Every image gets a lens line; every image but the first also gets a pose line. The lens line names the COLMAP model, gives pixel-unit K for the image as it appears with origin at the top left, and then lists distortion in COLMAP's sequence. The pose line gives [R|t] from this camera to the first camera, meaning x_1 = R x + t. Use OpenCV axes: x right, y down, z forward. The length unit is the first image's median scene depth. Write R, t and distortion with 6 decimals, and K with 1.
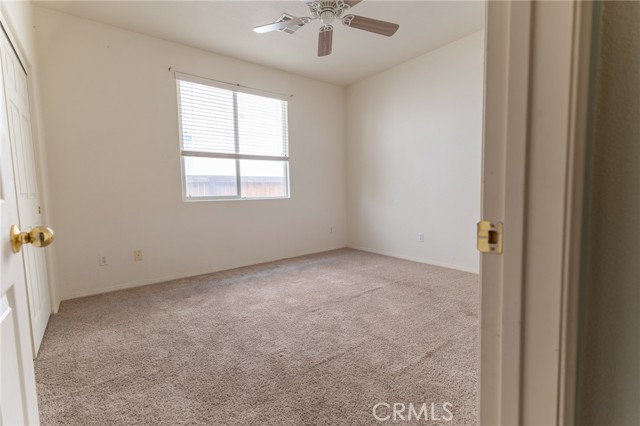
lens RADIAL K [[292.7, 0, 320.0], [0, 292.7, 212.1], [0, 0, 1]] dist [0.009315, -0.001975]
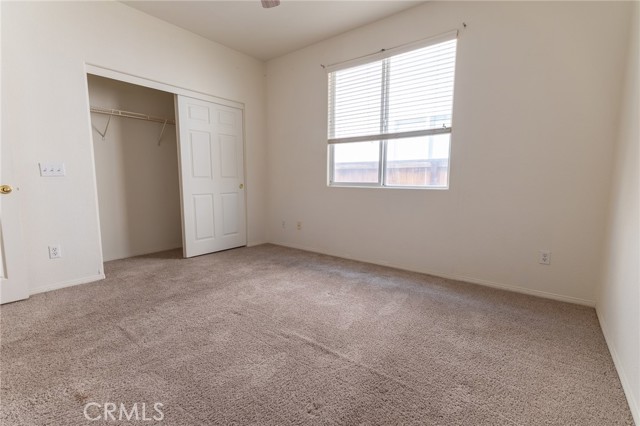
lens RADIAL K [[292.7, 0, 320.3], [0, 292.7, 218.2], [0, 0, 1]] dist [0.009315, -0.001975]
pose [[0.245817, 0.153349, -0.957109, 0.549256], [-0.082249, 0.987145, 0.137037, -0.061313], [0.965820, 0.045035, 0.255270, 0.639336]]
